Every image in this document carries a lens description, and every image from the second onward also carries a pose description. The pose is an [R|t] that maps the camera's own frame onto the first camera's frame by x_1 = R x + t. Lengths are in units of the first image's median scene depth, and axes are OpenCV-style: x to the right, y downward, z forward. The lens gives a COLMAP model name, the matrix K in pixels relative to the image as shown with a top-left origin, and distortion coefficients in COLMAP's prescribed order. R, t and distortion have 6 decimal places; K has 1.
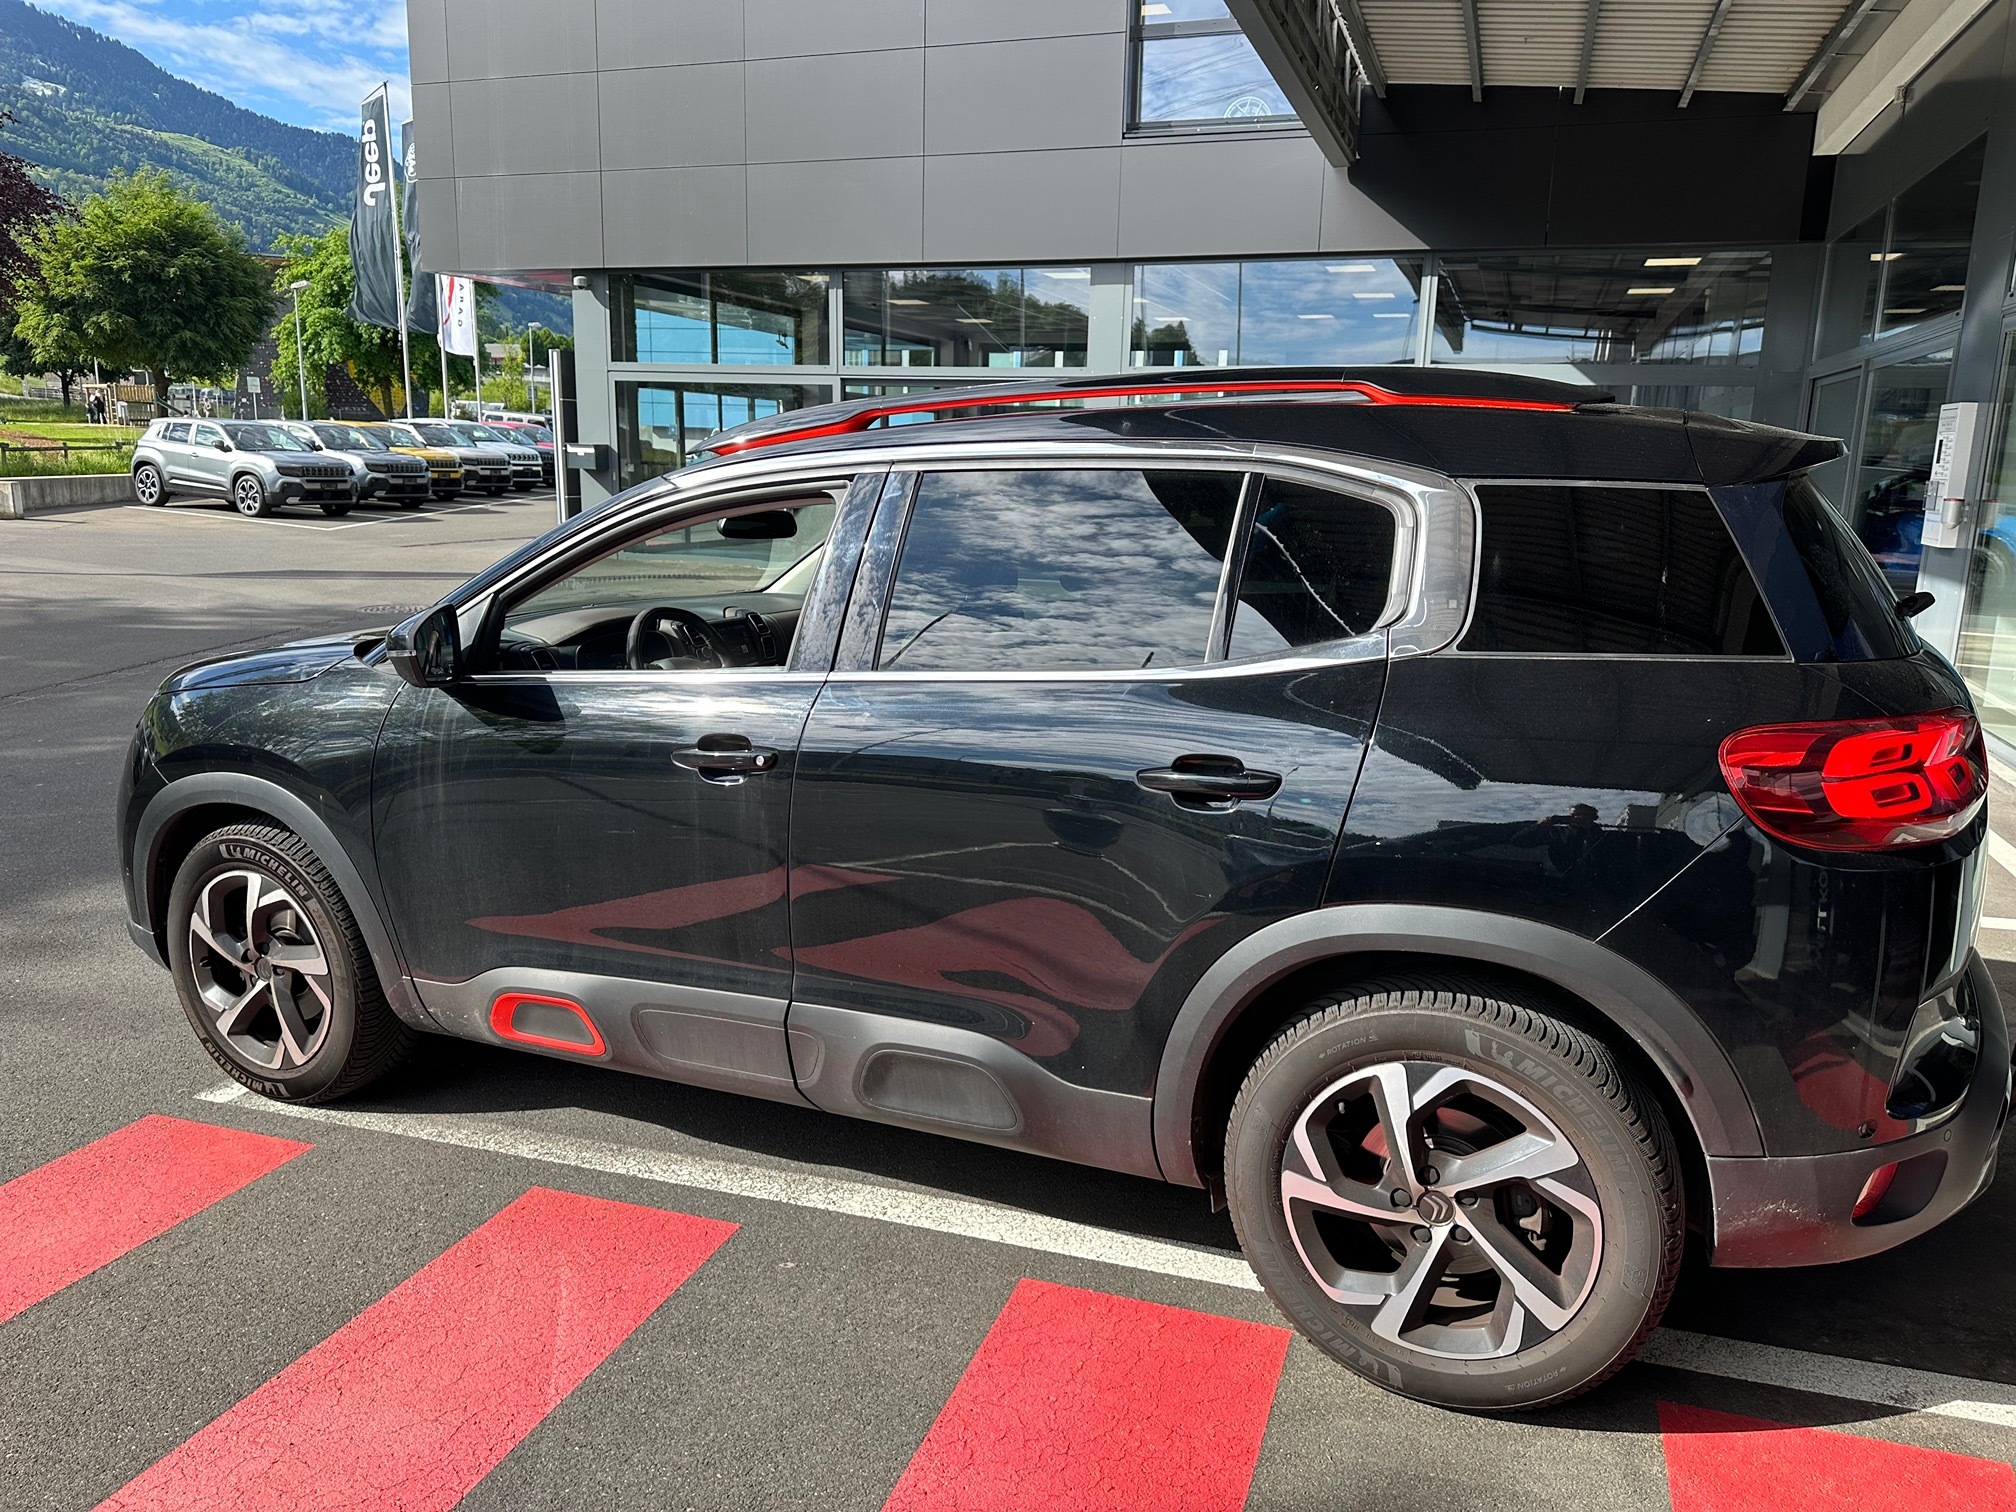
lens RADIAL K [[1412.1, 0, 1011.9], [0, 1412.1, 757.4], [0, 0, 1]] dist [0.007472, -0.006285]
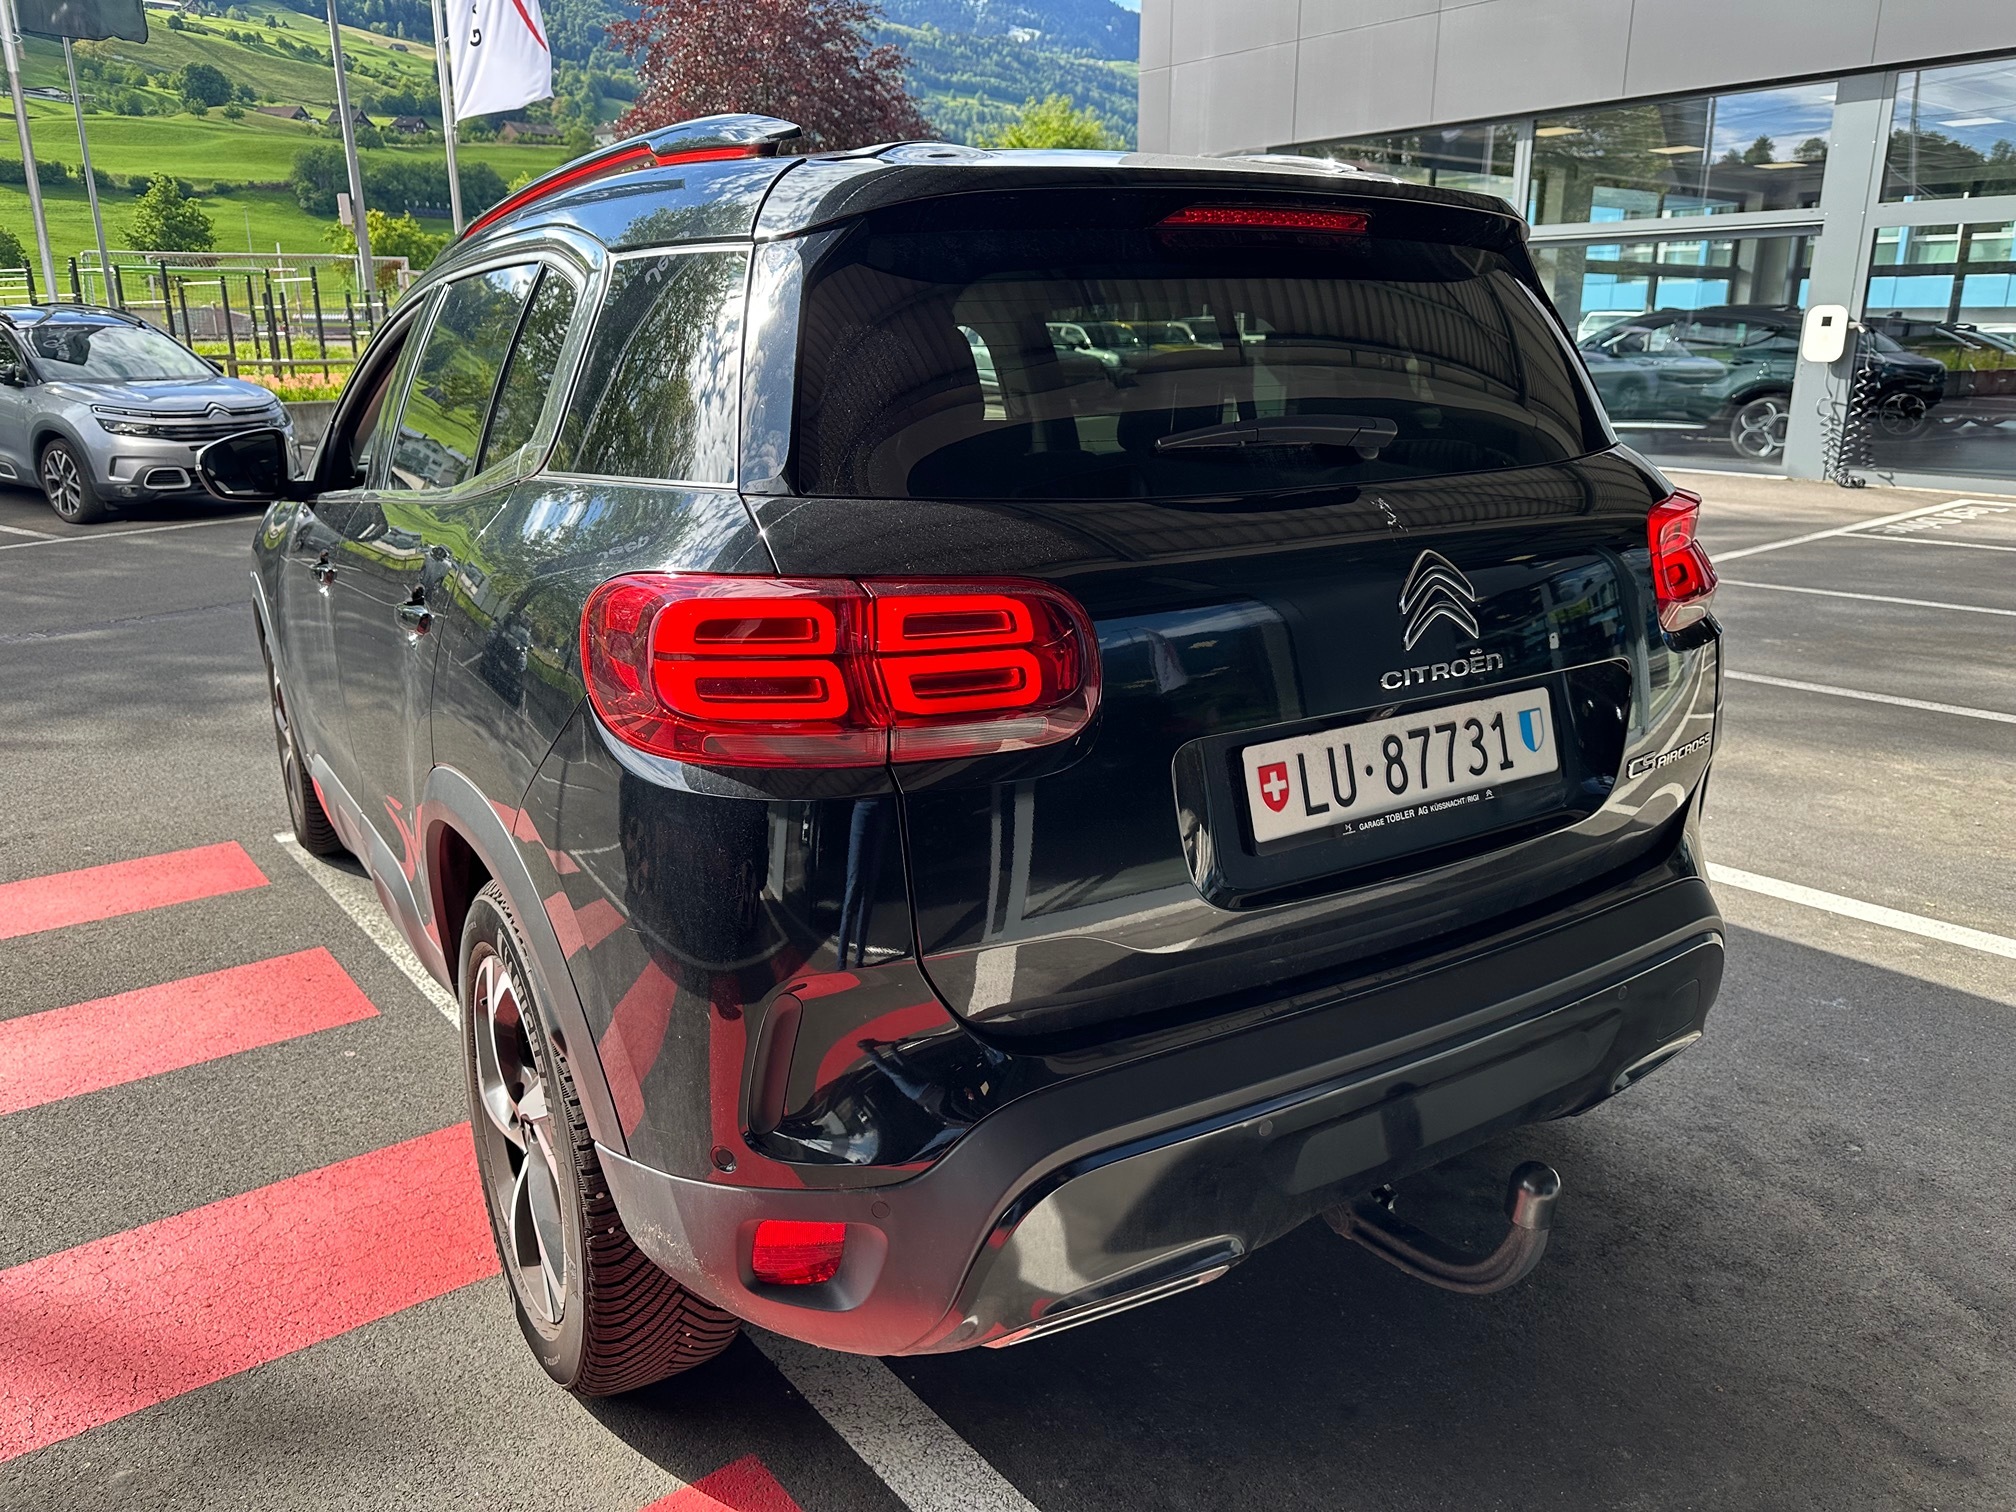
lens RADIAL K [[1446.3, 0, 1002.0], [0, 1446.3, 734.4], [0, 0, 1]] dist [0.024918, -0.037930]
pose [[0.834655, 0.125539, -0.536274, 0.697224], [-0.100233, 0.992040, 0.076229, -0.010399], [0.541575, -0.009872, 0.840594, 0.302511]]
